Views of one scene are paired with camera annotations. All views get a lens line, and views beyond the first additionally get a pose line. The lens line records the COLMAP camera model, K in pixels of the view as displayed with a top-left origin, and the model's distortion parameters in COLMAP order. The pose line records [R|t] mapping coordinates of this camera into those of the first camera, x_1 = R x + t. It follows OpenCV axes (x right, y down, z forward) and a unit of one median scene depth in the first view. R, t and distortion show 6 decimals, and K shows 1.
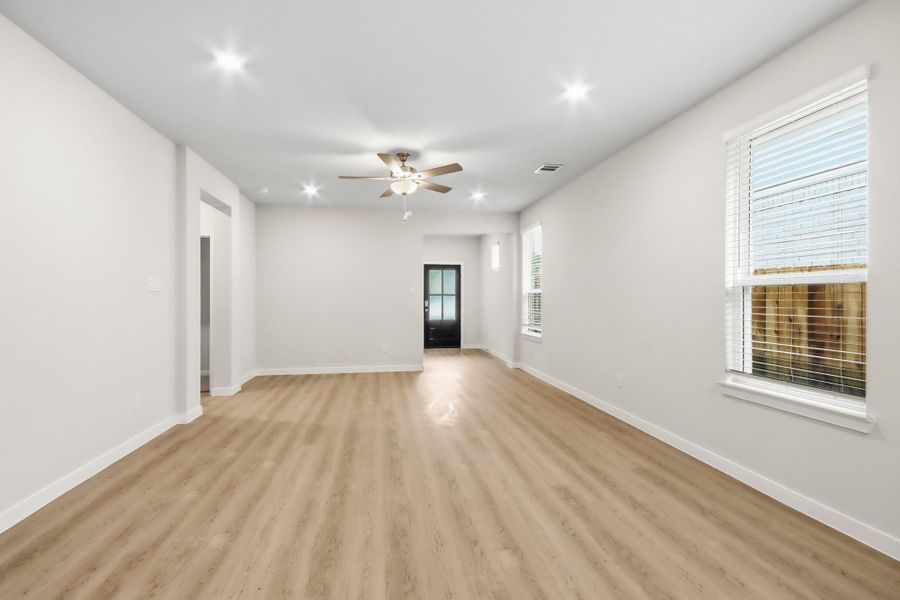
lens RADIAL K [[415.5, 0, 450.0], [0, 415.5, 300.0], [0, 0, 1]] dist [0.002117, 0.000225]
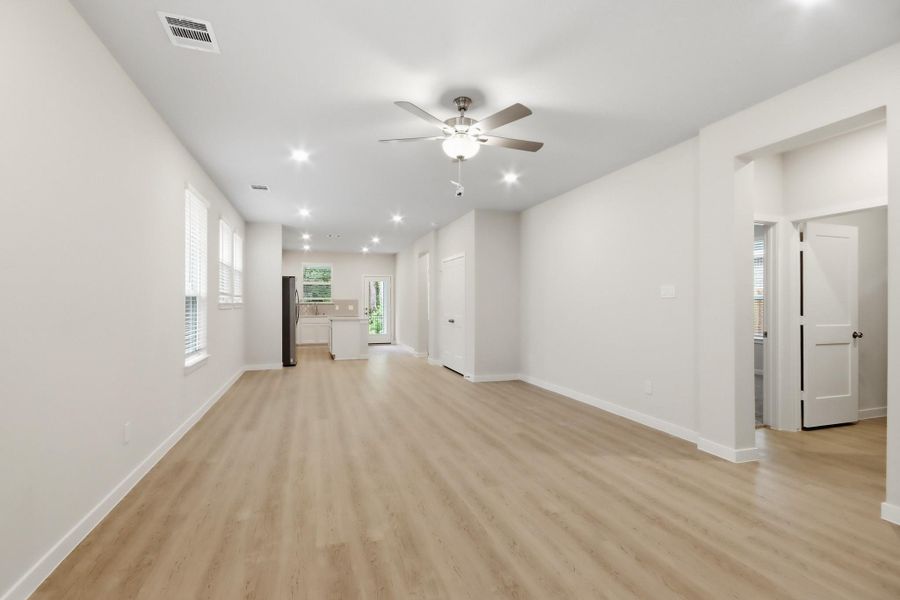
lens RADIAL K [[415.5, 0, 450.0], [0, 415.5, 300.0], [0, 0, 1]] dist [0.002117, 0.000225]
pose [[-0.987215, -0.003180, -0.159364, 0.025001], [-0.002677, 0.999991, -0.003371, -0.010516], [0.159373, -0.002901, -0.987214, 2.049421]]
